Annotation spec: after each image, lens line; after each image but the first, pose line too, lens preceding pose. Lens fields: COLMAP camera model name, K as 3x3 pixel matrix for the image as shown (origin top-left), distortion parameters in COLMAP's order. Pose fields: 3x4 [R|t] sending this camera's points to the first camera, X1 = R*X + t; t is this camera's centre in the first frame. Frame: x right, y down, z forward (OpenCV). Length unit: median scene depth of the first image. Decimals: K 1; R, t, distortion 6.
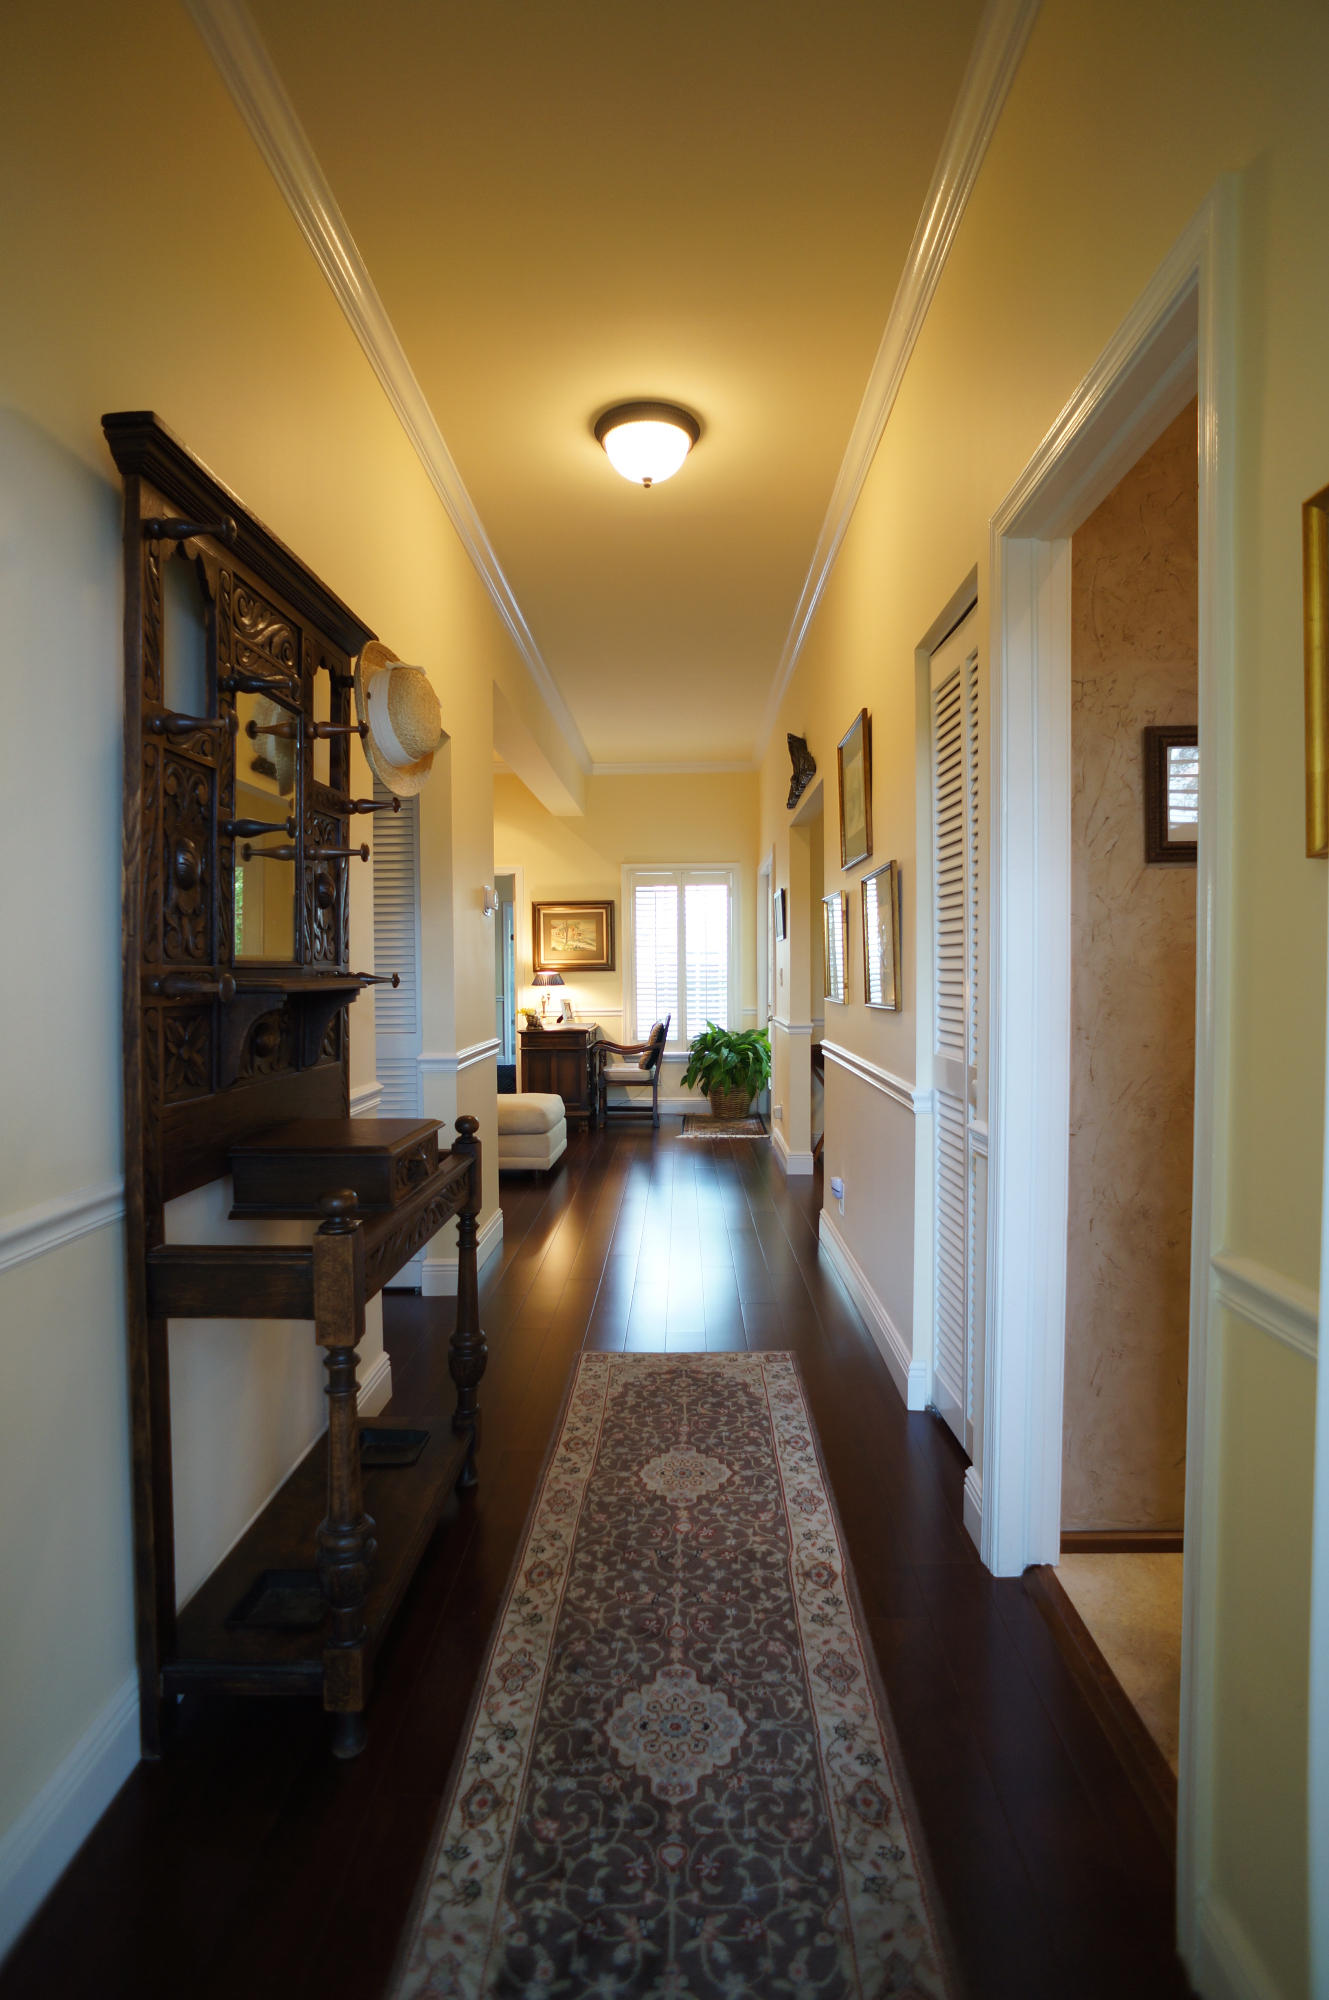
lens RADIAL K [[1049.9, 0, 664.5], [0, 1049.9, 1000.0], [0, 0, 1]] dist [-0.083402, 0.058578]
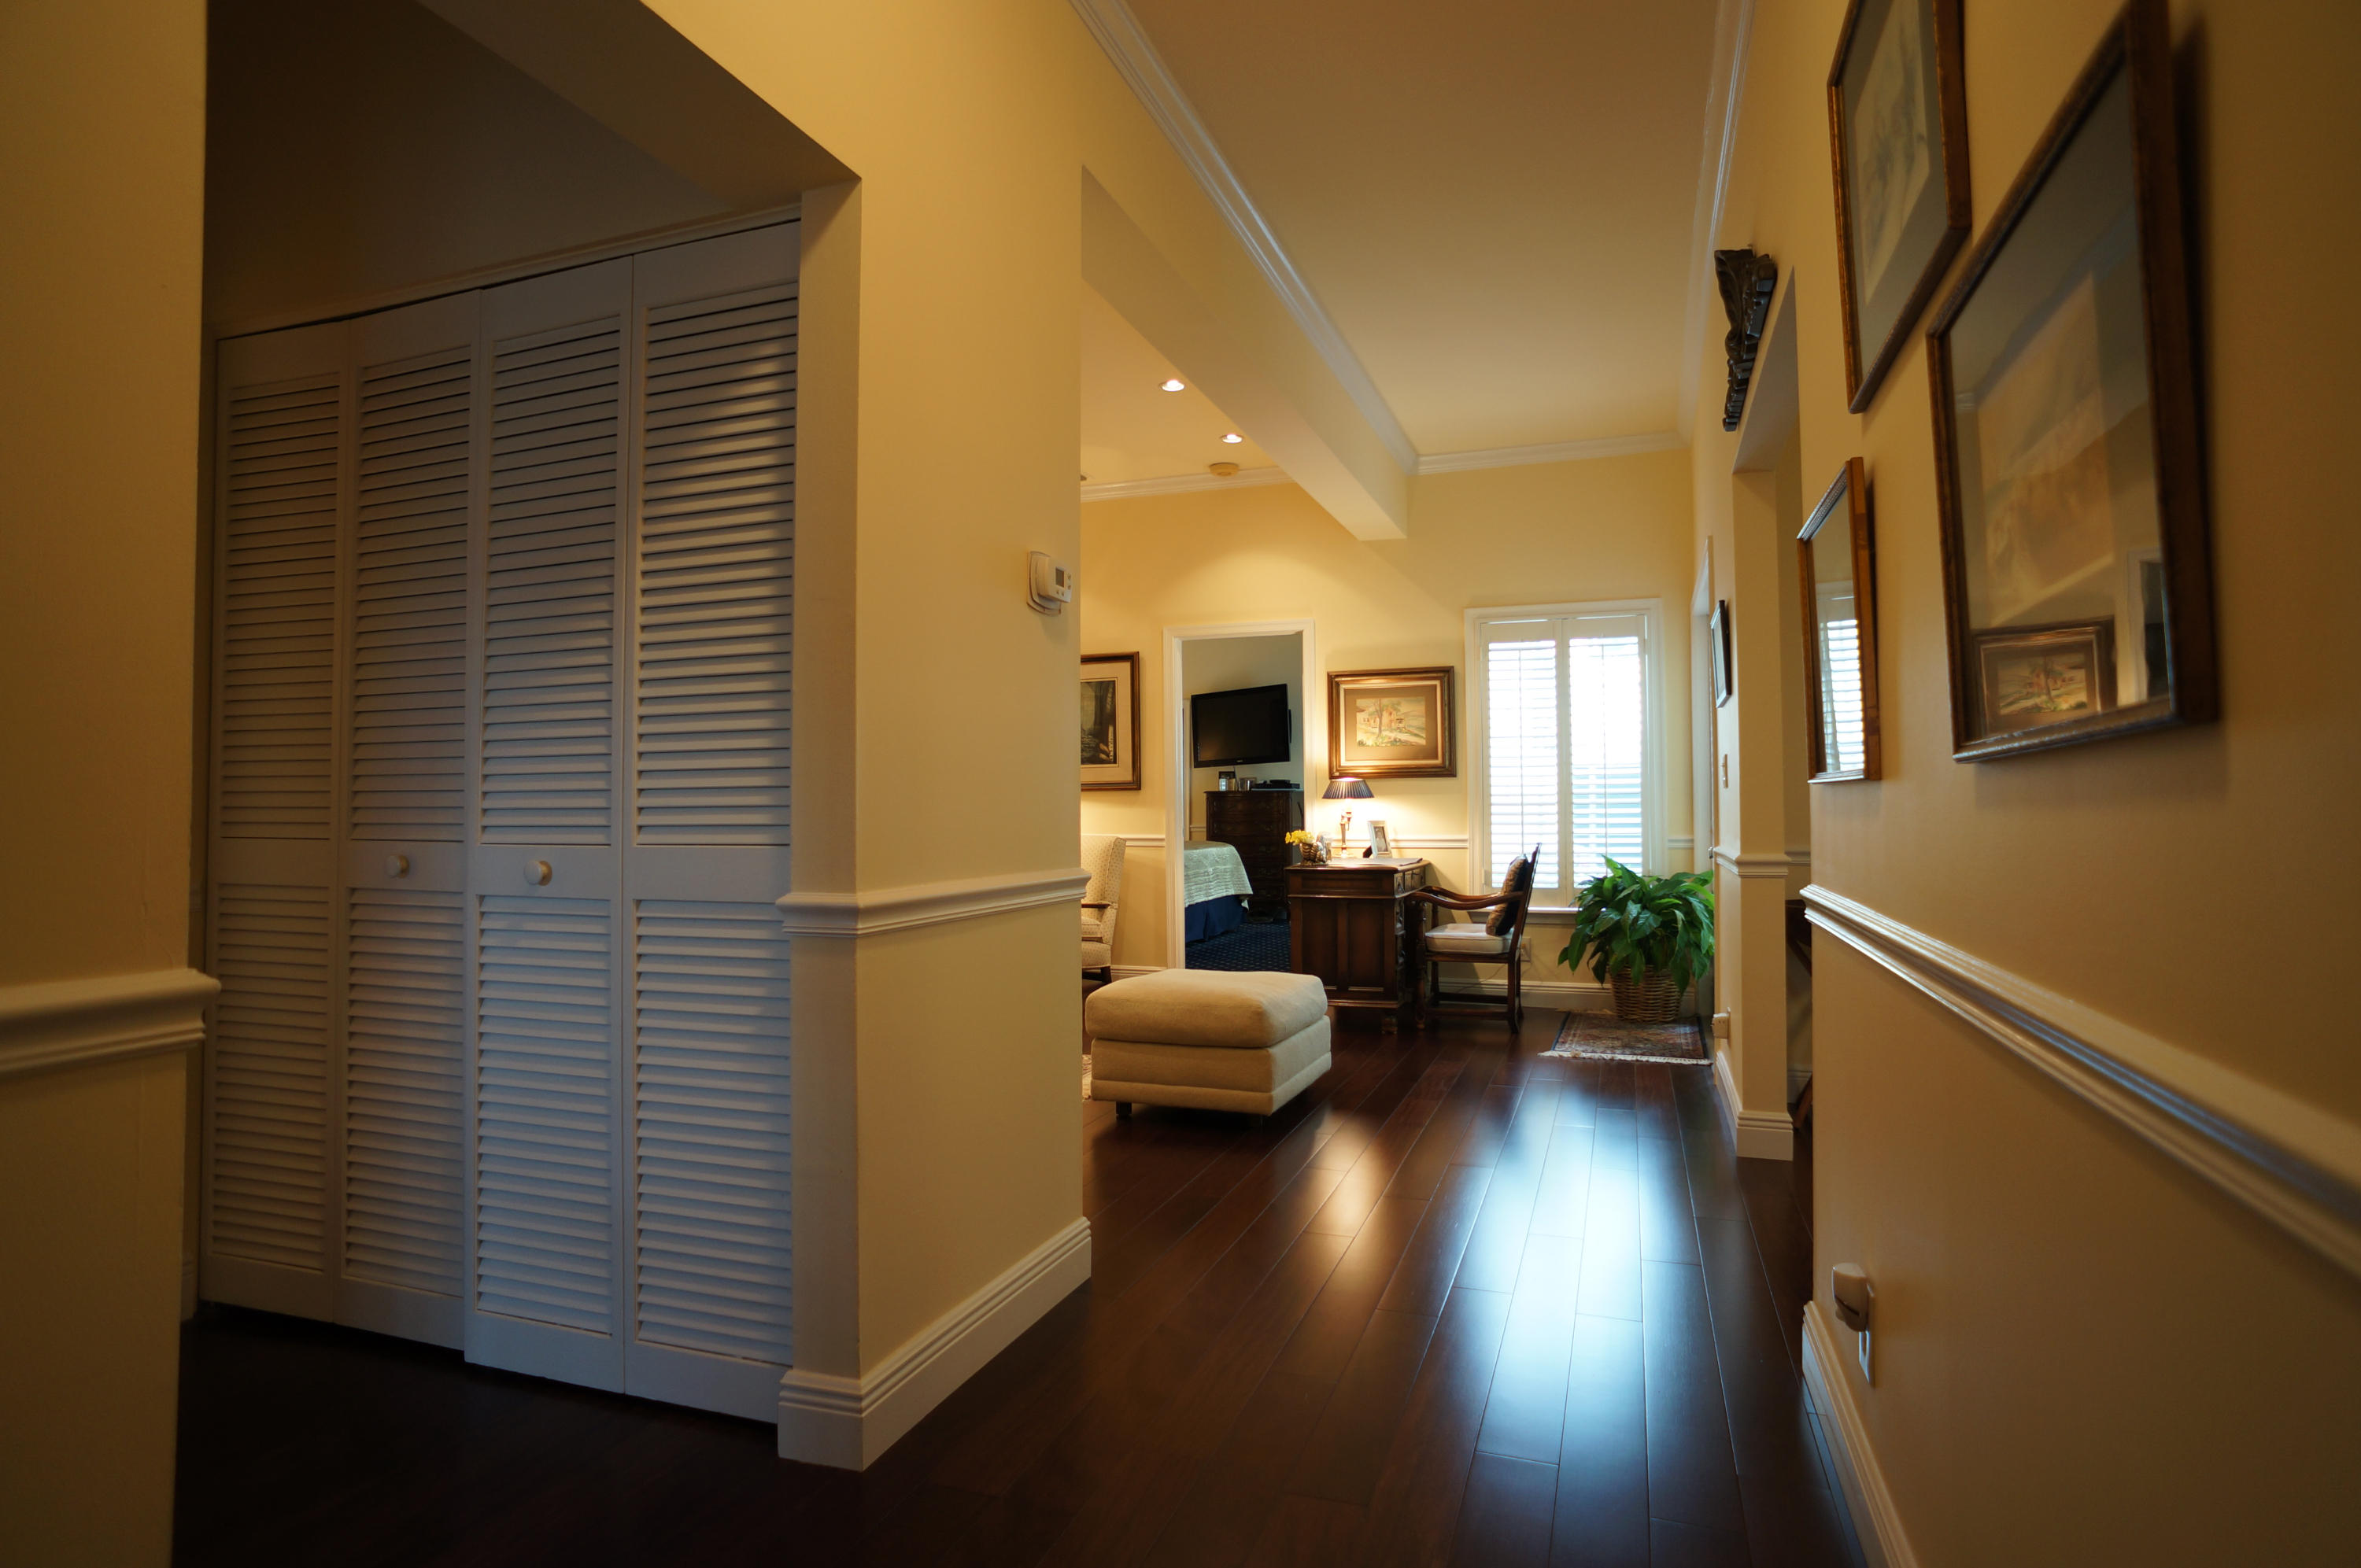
lens RADIAL K [[1239.2, 0, 1188.4], [0, 1239.2, 765.8], [0, 0, 1]] dist [-0.083402, 0.058578]
pose [[0.947214, -0.007683, -0.320509, 0.040643], [-0.011790, 0.998202, -0.058770, 0.011938], [0.320384, 0.059447, 0.945420, 0.253573]]
